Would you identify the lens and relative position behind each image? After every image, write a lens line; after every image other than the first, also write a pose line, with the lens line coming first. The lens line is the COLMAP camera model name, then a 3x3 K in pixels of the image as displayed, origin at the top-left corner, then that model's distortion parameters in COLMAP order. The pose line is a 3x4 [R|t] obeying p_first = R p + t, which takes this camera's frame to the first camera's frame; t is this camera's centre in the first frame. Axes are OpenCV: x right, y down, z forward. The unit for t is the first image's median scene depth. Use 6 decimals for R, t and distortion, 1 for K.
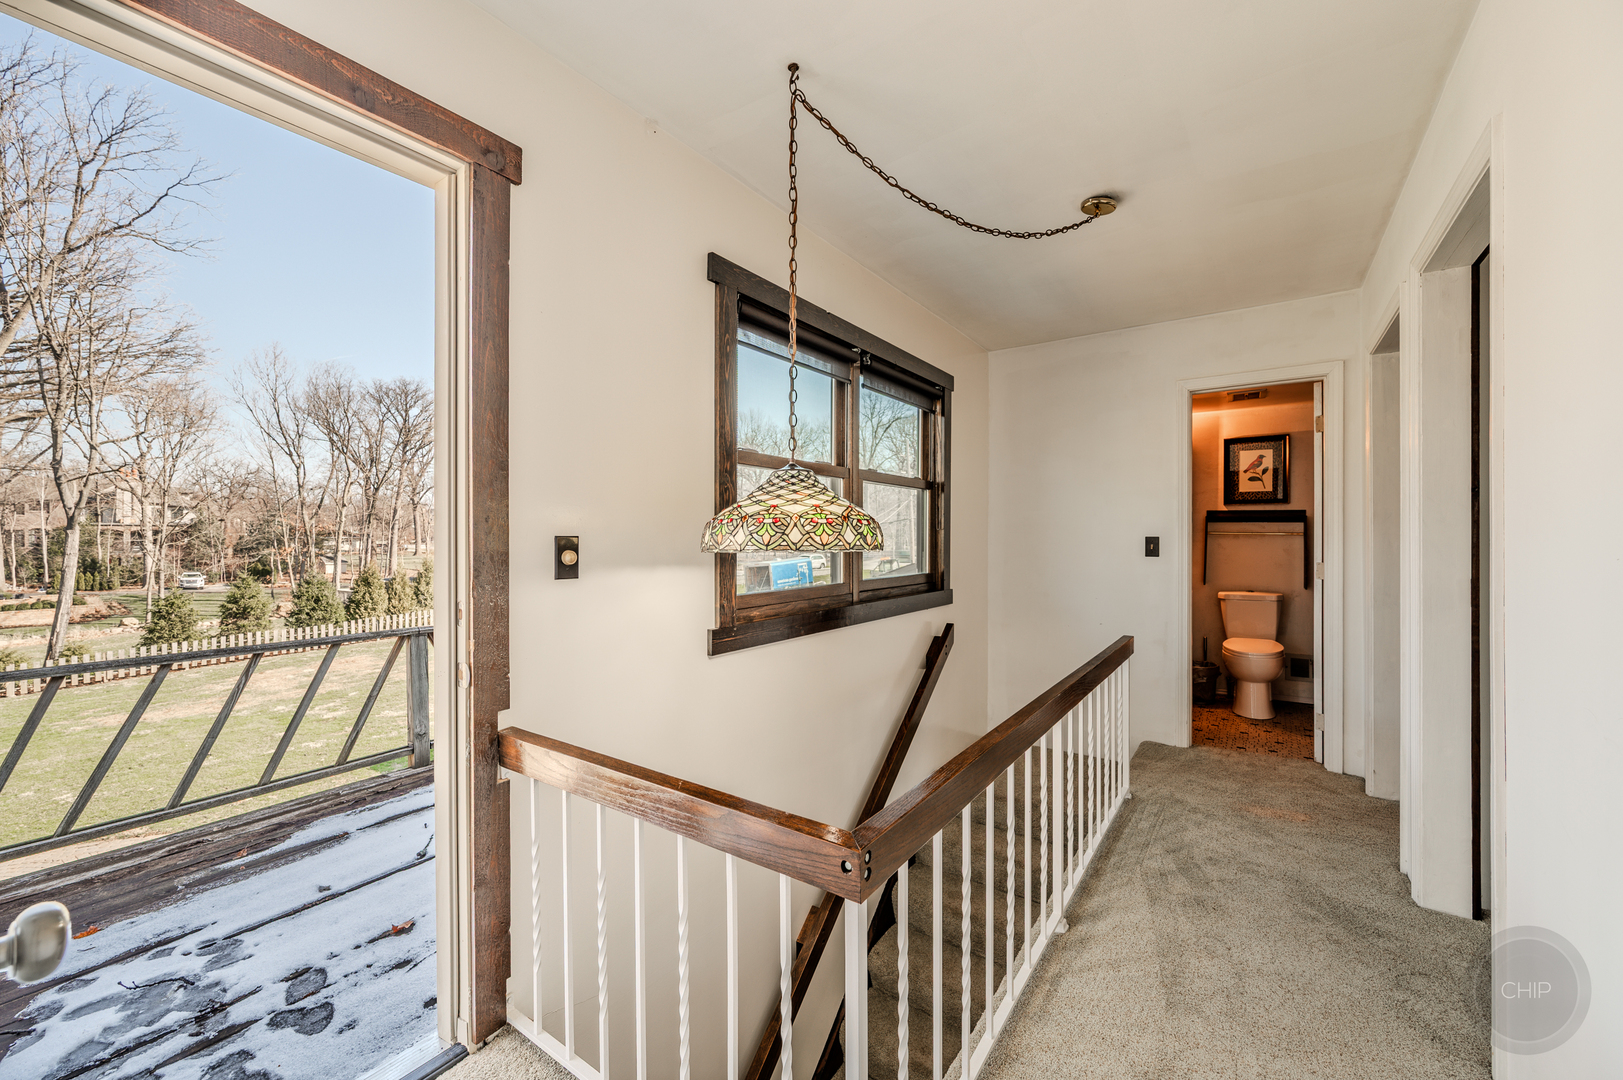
lens RADIAL K [[641.3, 0, 814.1], [0, 641.3, 537.3], [0, 0, 1]] dist [-0.002397, 0.000498]
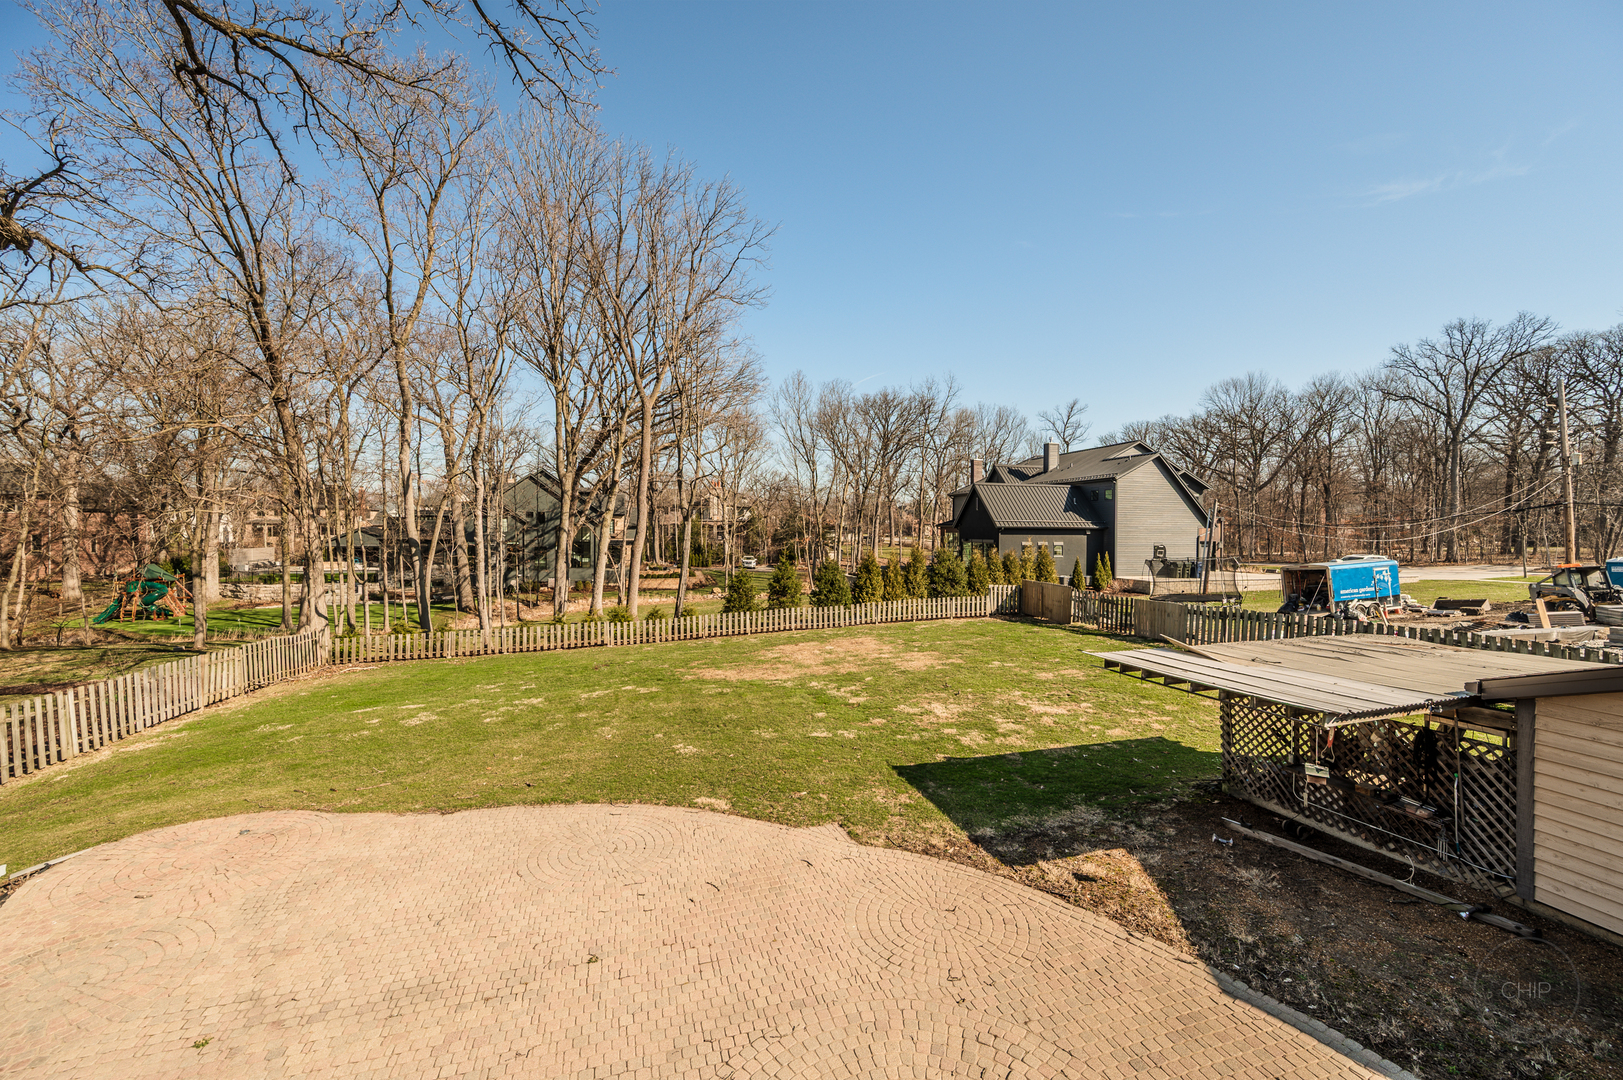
lens RADIAL K [[640.8, 0, 812.4], [0, 640.8, 537.3], [0, 0, 1]] dist [0.002728, 0.000004]
pose [[0.783692, 0.010262, -0.621064, -0.077051], [-0.005445, 0.999939, 0.009651, 0.004270], [0.621125, -0.004182, 0.783700, 0.070215]]
